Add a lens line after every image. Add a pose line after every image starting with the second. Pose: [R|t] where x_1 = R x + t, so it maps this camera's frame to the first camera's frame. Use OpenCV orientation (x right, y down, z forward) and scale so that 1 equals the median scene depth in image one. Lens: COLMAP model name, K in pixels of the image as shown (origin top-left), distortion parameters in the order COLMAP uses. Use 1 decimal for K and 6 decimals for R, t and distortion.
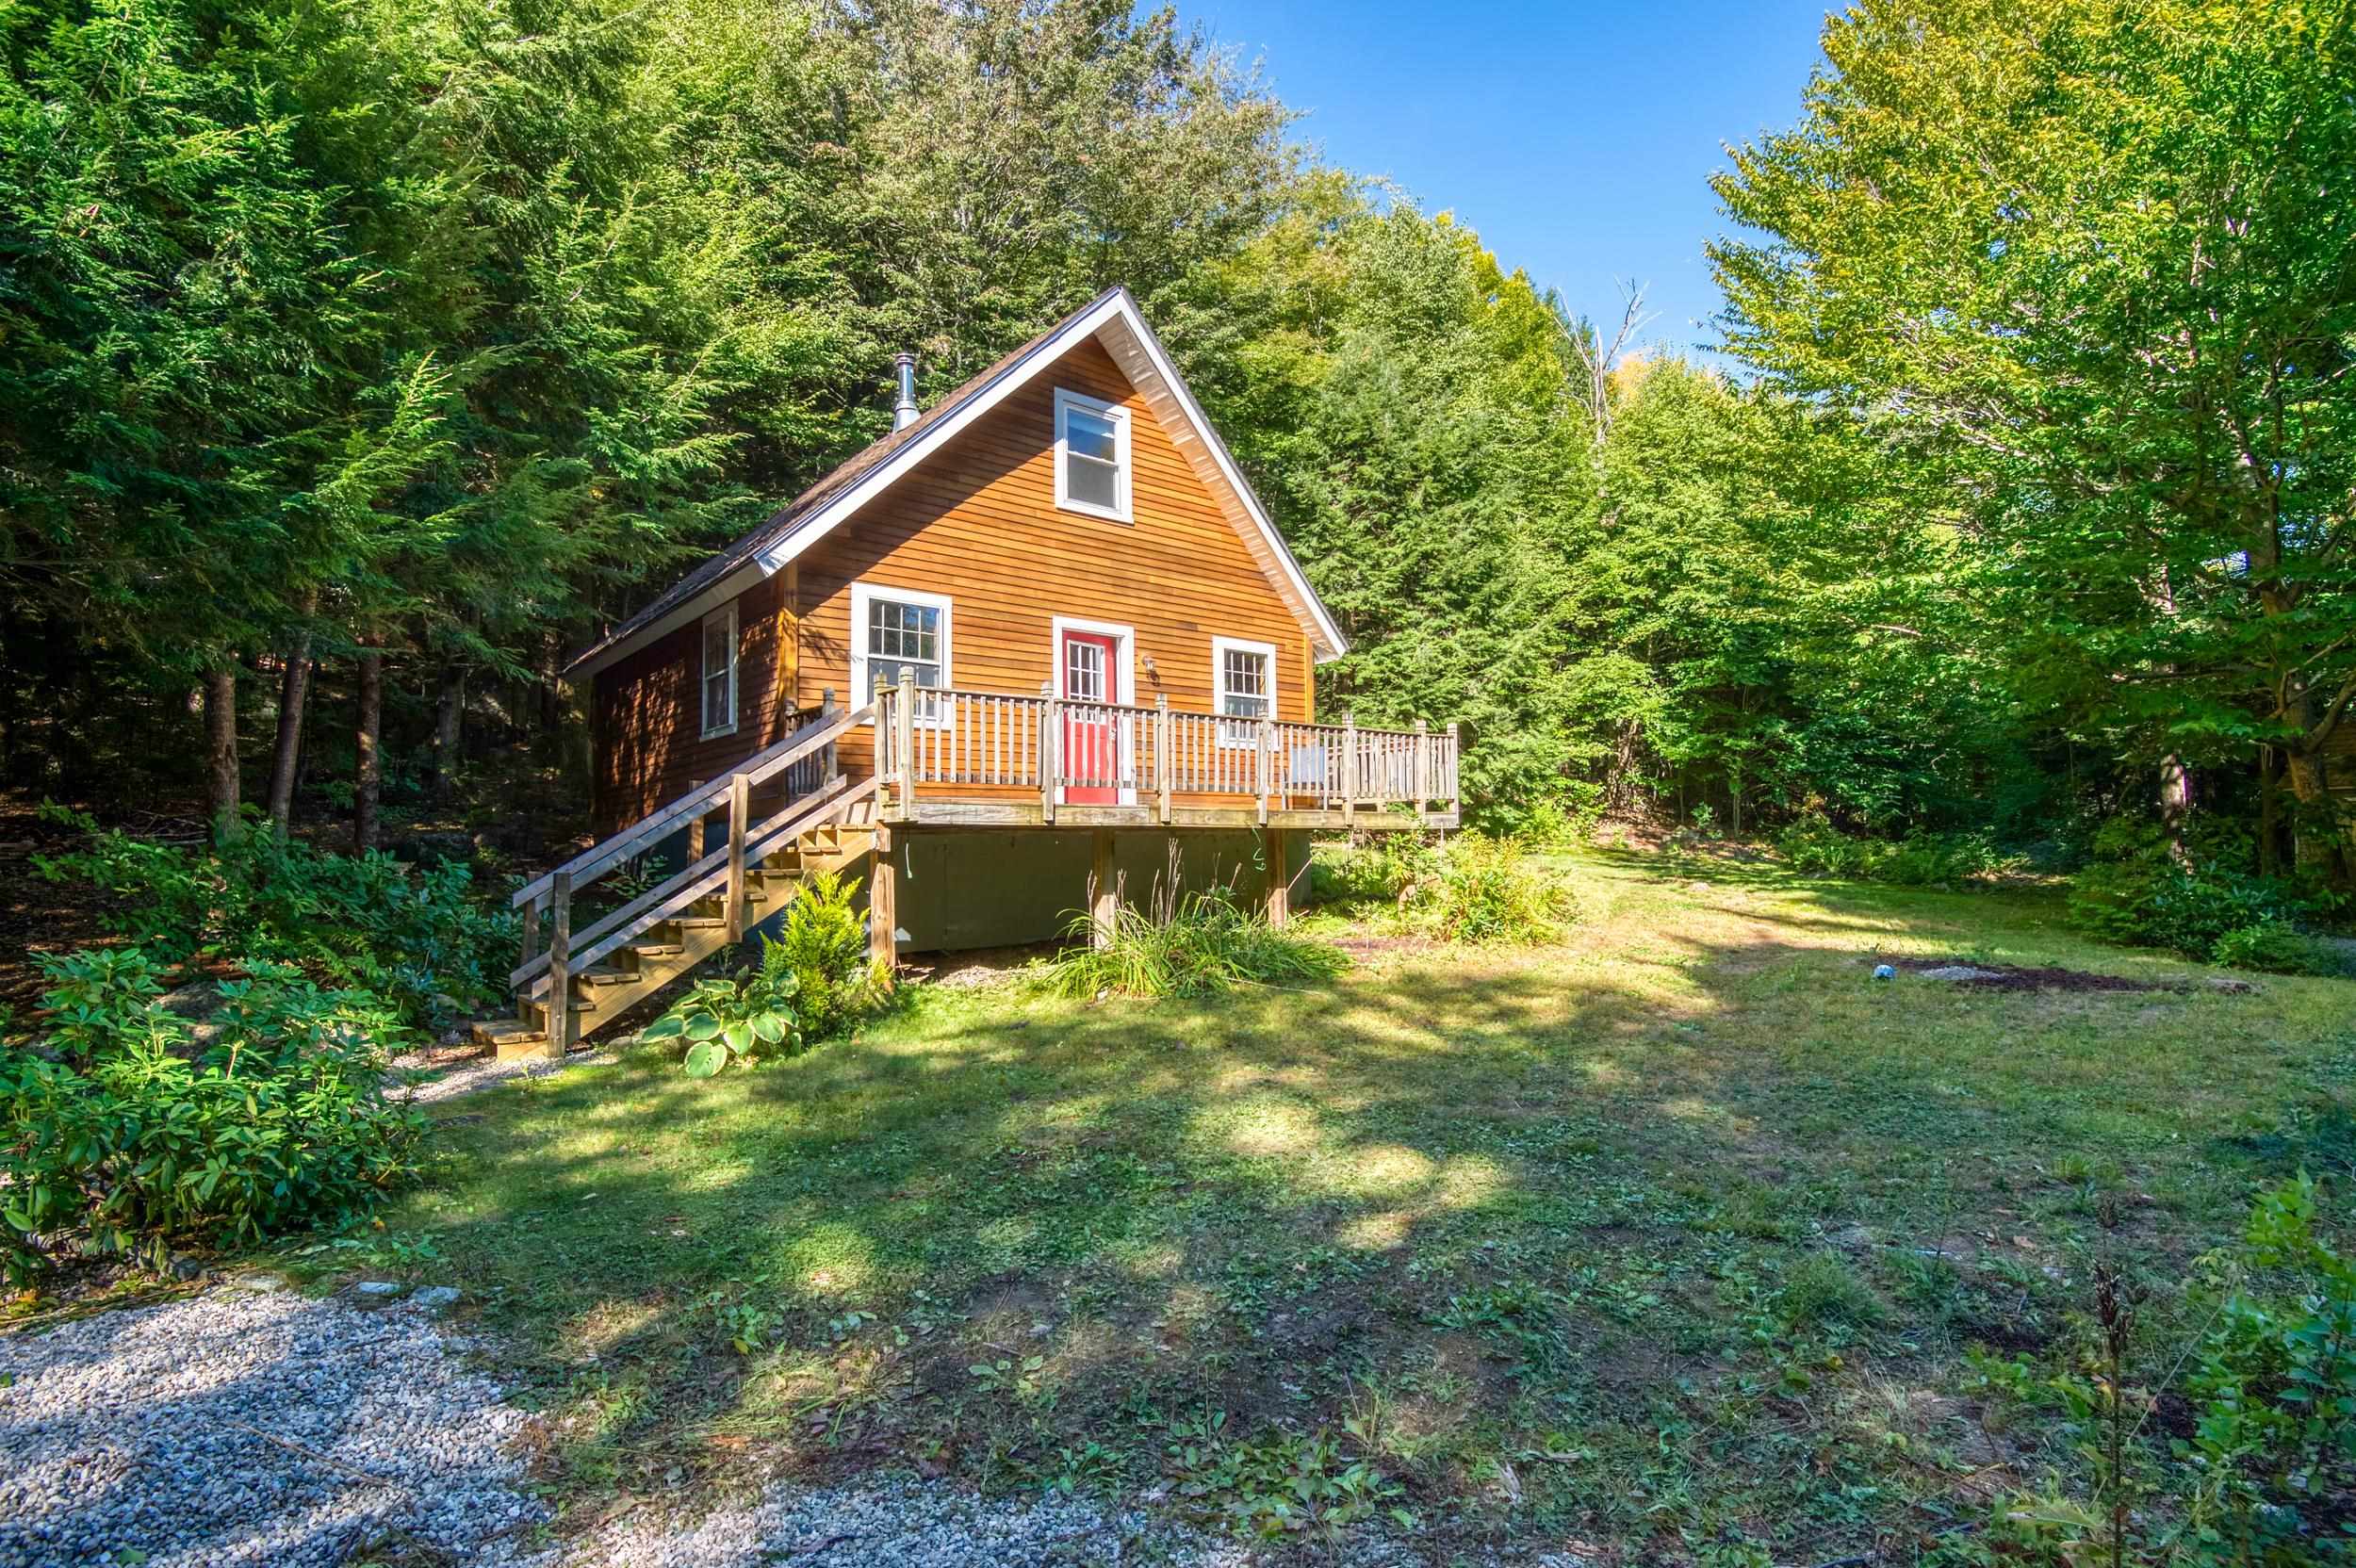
lens RADIAL K [[1094.2, 0, 1180.1], [0, 1094.2, 799.4], [0, 0, 1]] dist [-0.030565, -0.010562]
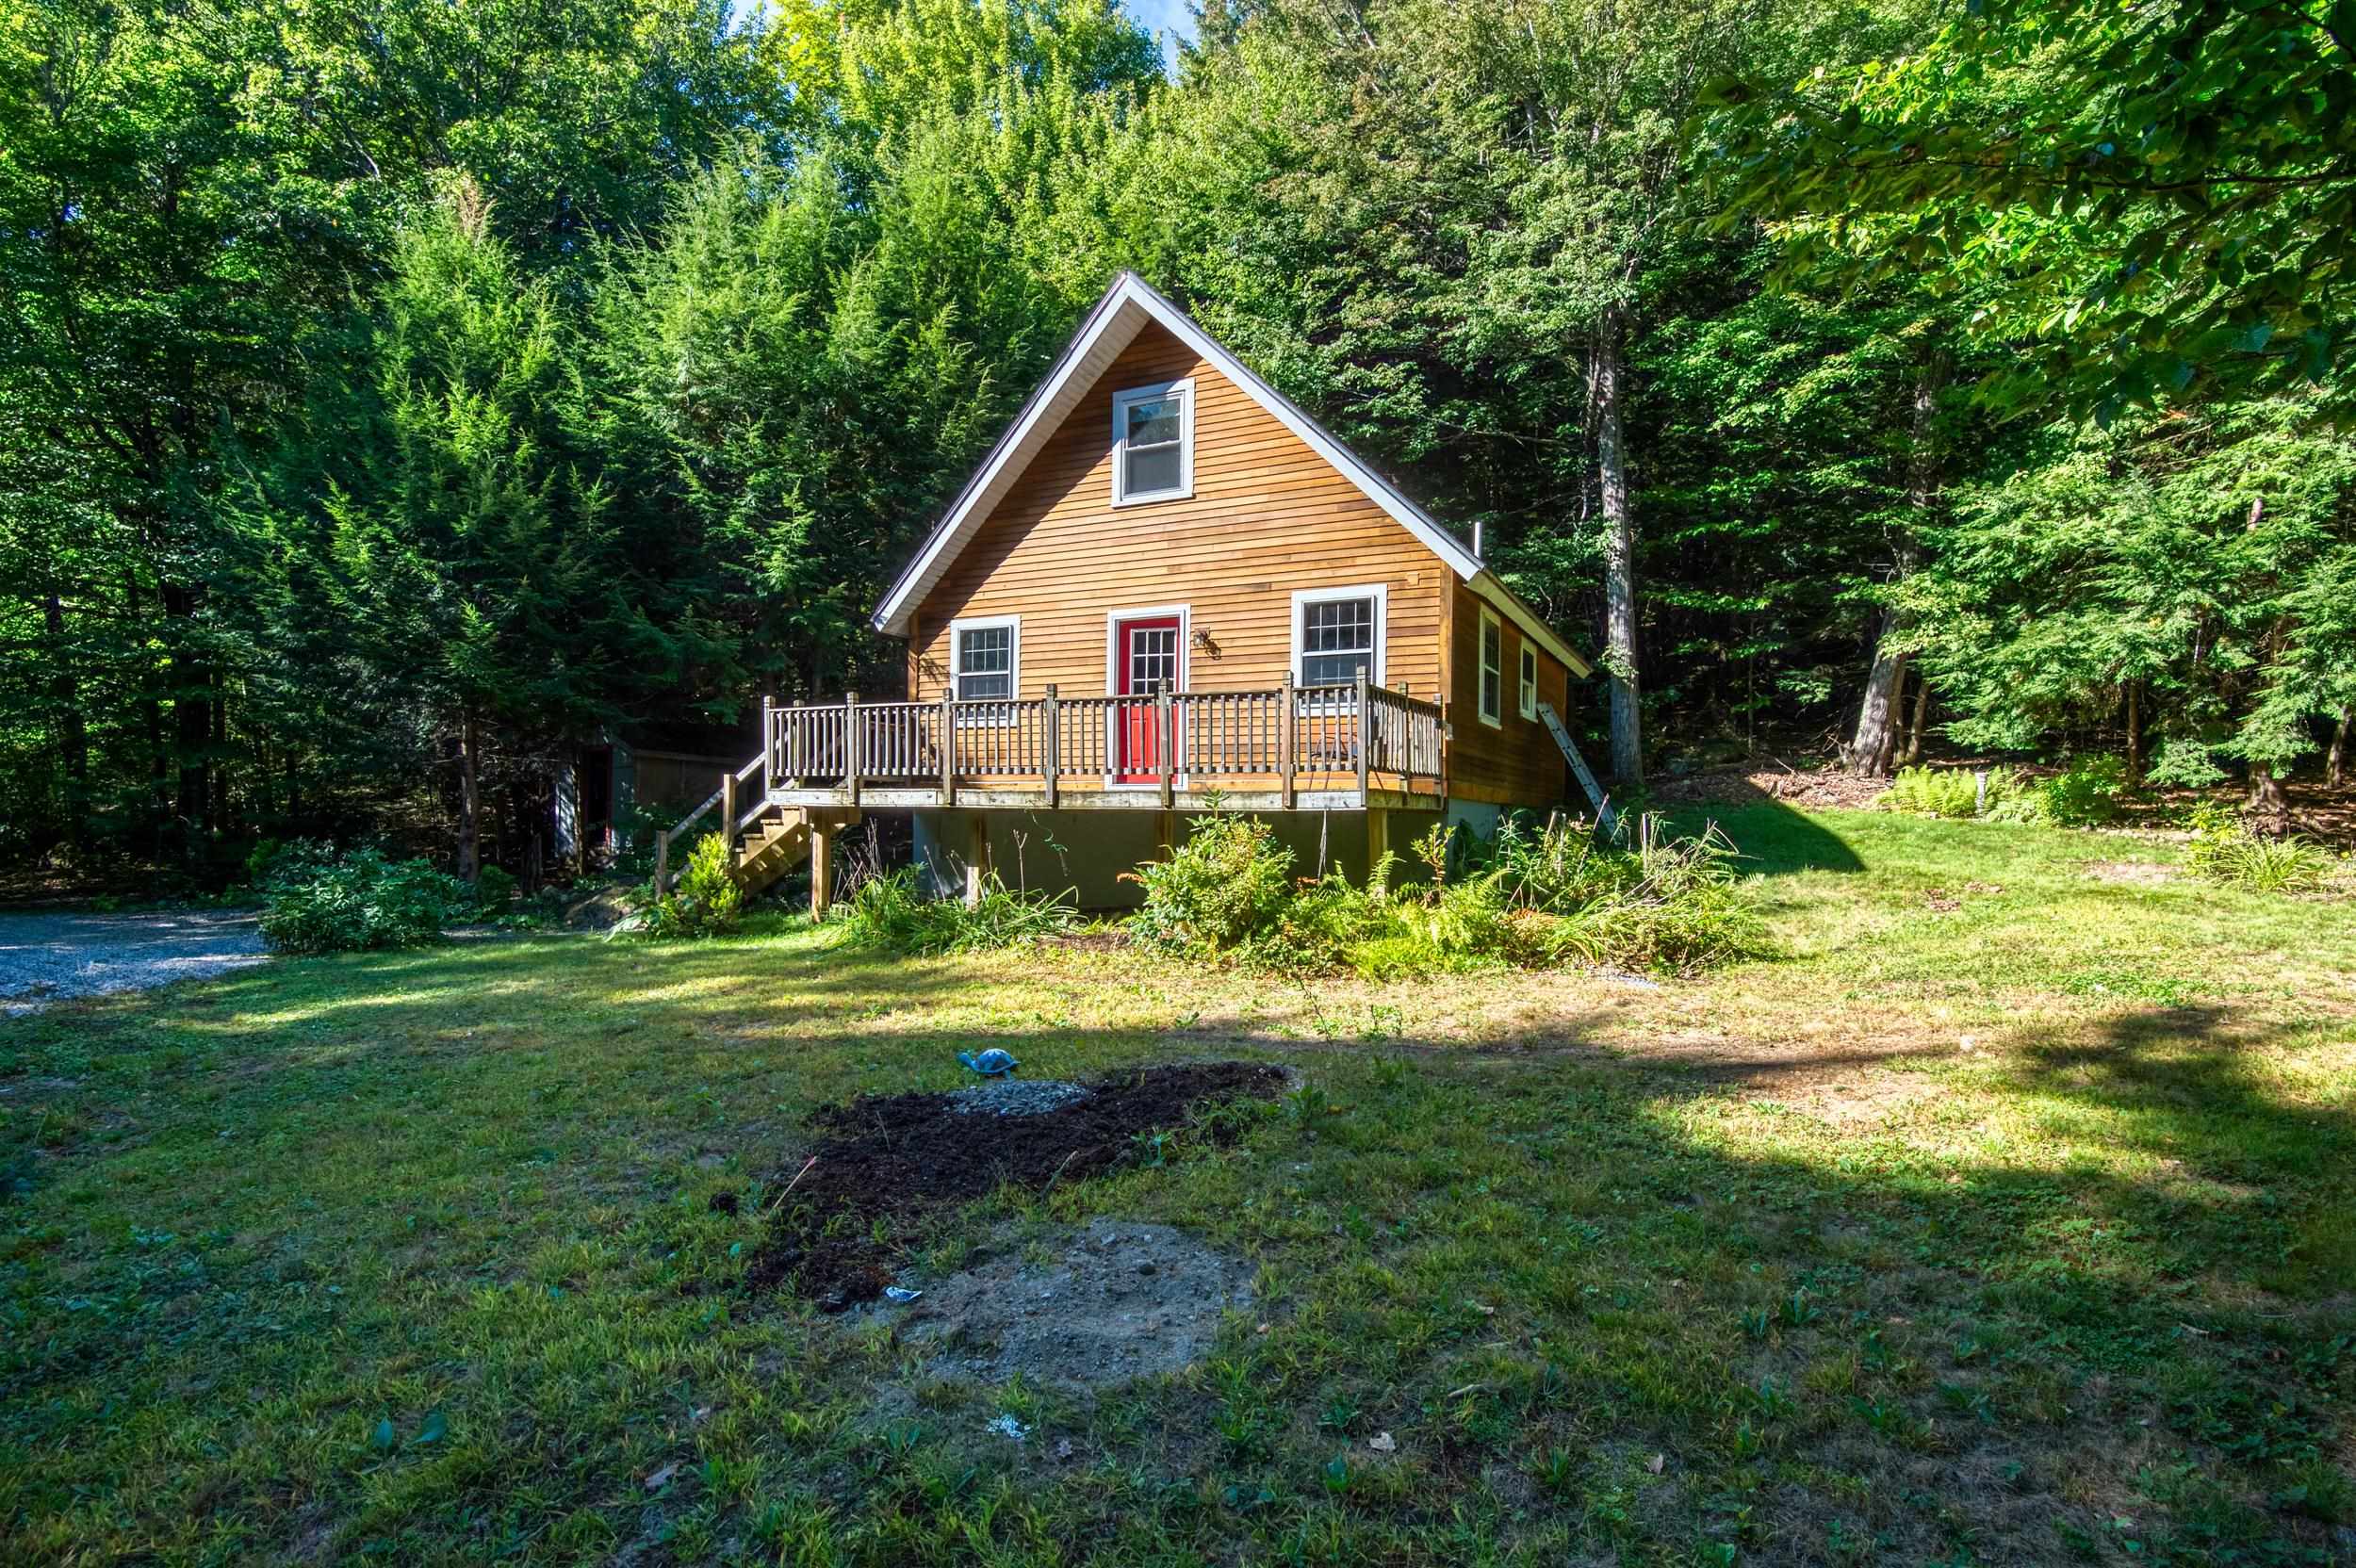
lens RADIAL K [[1094.2, 0, 1196.5], [0, 1094.2, 803.1], [0, 0, 1]] dist [-0.030565, -0.010562]
pose [[0.406137, -0.010790, -0.913748, 0.868190], [0.006556, 0.999939, -0.008894, 0.028185], [0.913789, -0.002379, 0.406183, 0.635623]]
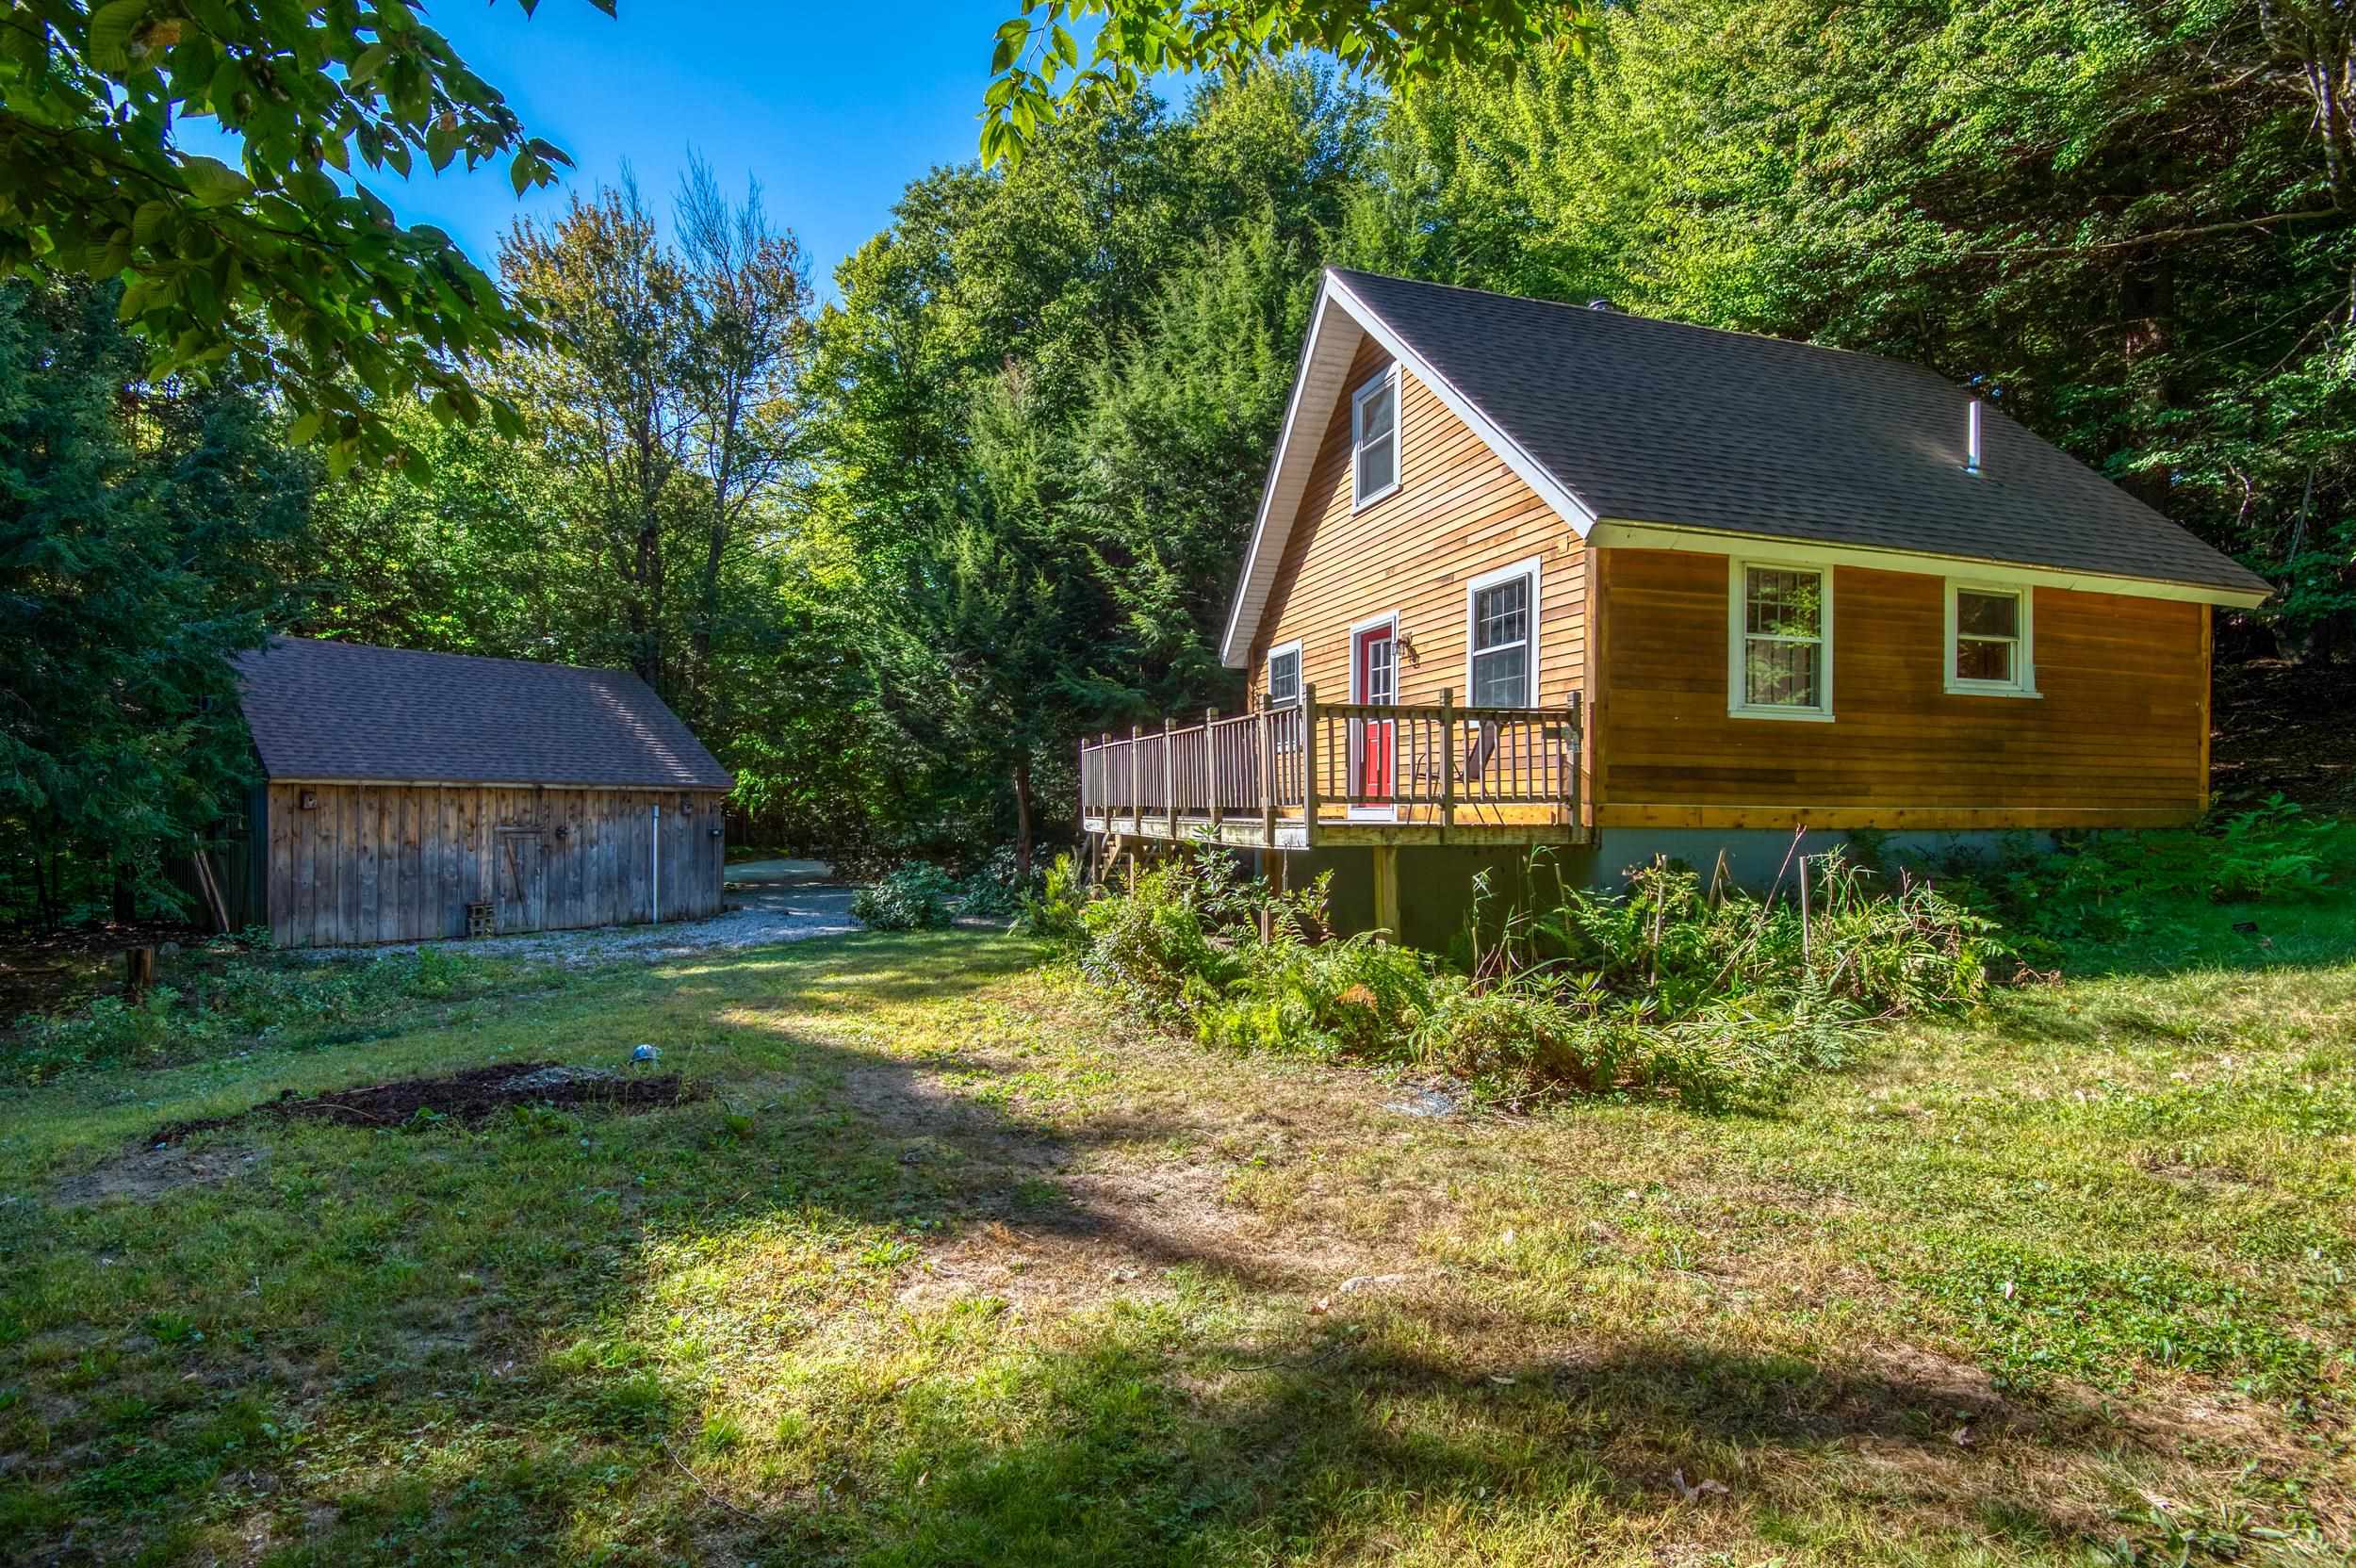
lens RADIAL K [[1094.2, 0, 1189.7], [0, 1094.2, 790.1], [0, 0, 1]] dist [-0.030565, -0.010562]
pose [[-0.390497, -0.013659, -0.920503, 0.854831], [0.020775, 0.999505, -0.023645, 0.005380], [0.920370, -0.028357, -0.390019, 1.226784]]
